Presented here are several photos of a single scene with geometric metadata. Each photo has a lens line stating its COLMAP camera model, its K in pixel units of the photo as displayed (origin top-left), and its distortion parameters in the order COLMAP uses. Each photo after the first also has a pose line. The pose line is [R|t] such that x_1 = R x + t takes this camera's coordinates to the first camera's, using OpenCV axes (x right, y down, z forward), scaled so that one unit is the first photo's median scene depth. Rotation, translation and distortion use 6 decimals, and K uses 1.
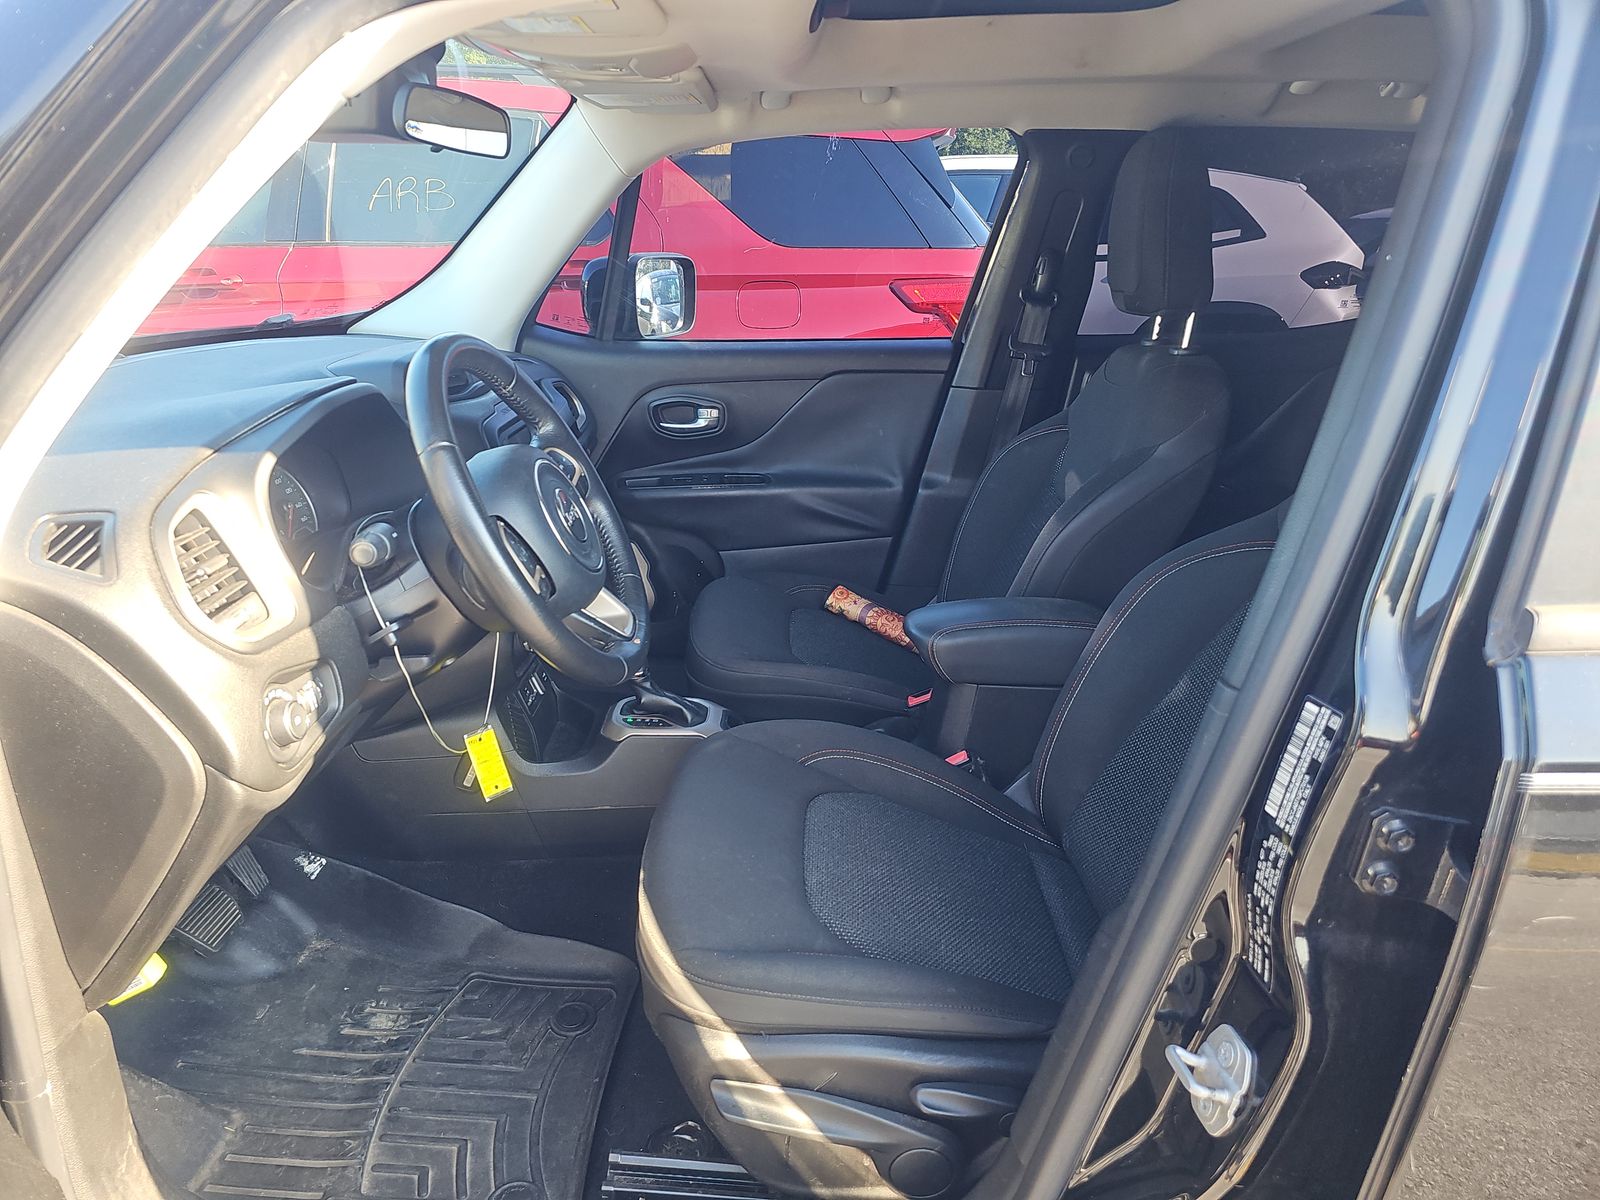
lens RADIAL K [[1066.3, 0, 786.6], [0, 1066.3, 618.9], [0, 0, 1]] dist [0.061332, -0.056170]
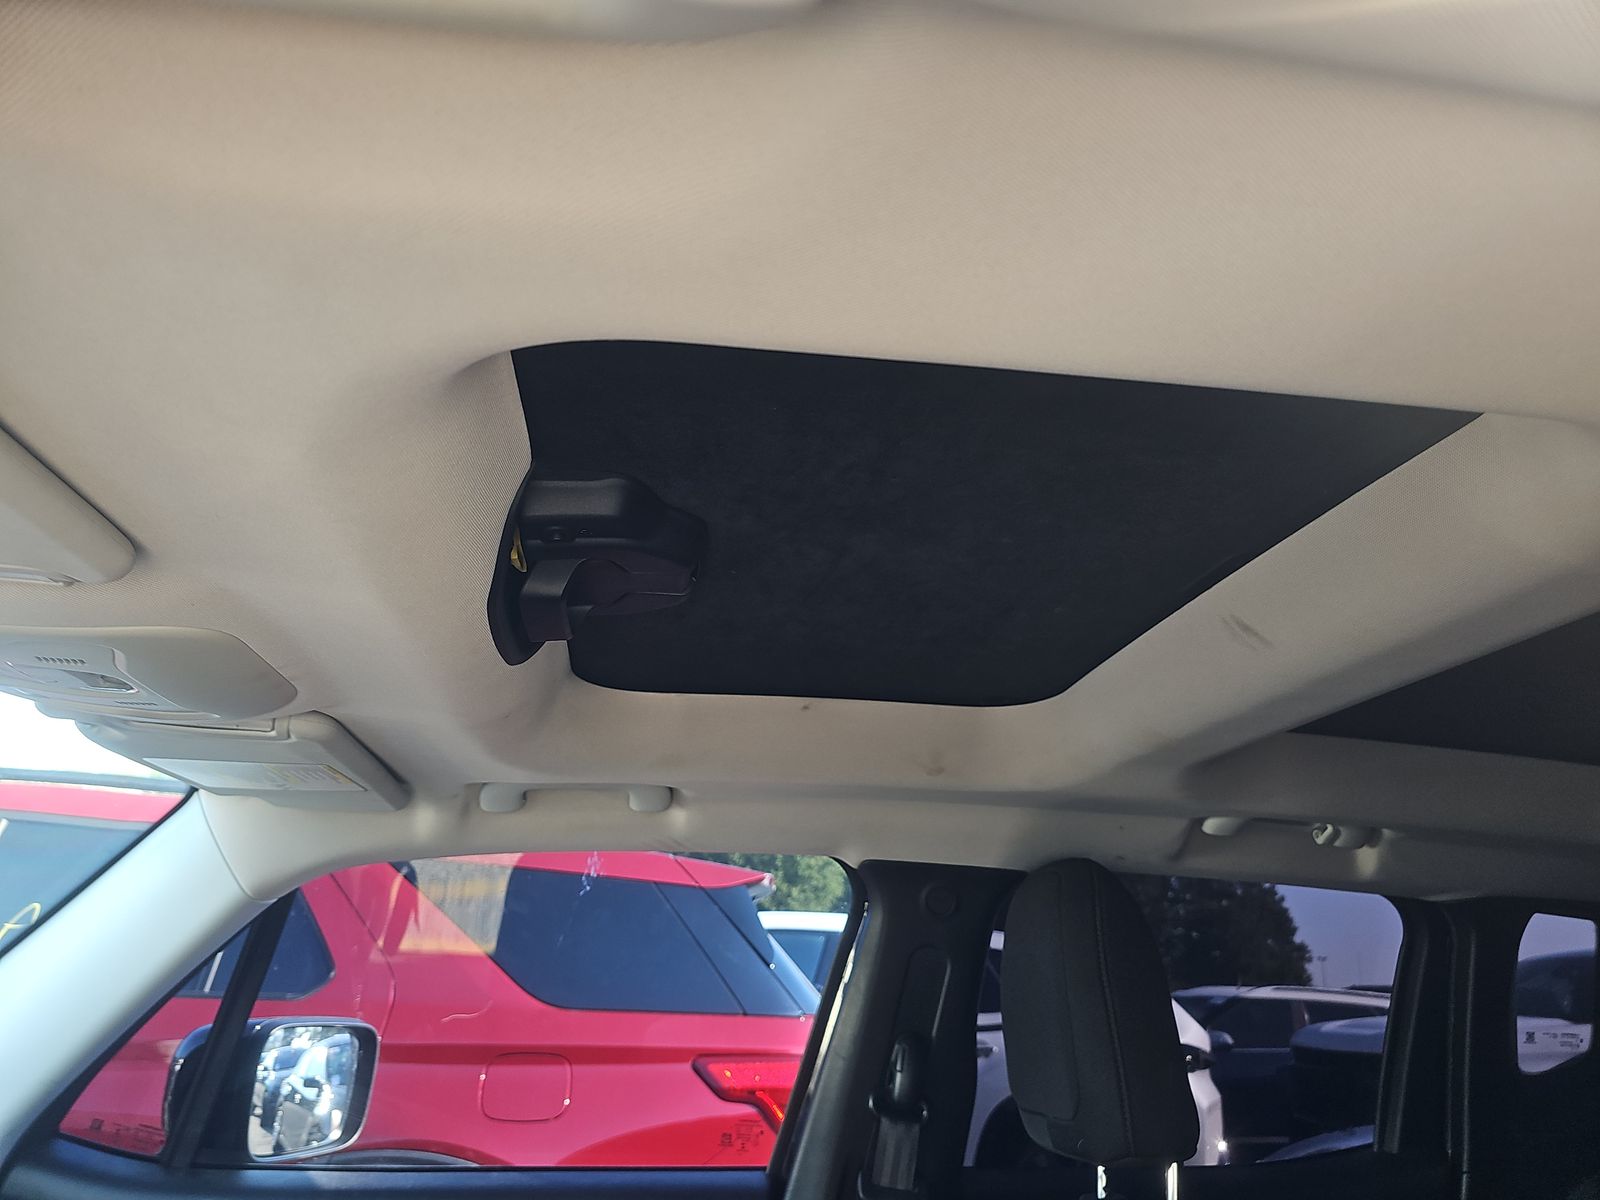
lens RADIAL K [[1066.3, 0, 786.6], [0, 1066.3, 618.9], [0, 0, 1]] dist [0.061332, -0.056170]
pose [[0.988528, 0.077866, 0.129417, 0.058157], [0.020934, 0.777958, -0.627967, -0.113434], [-0.149579, 0.623473, 0.767404, 0.309874]]
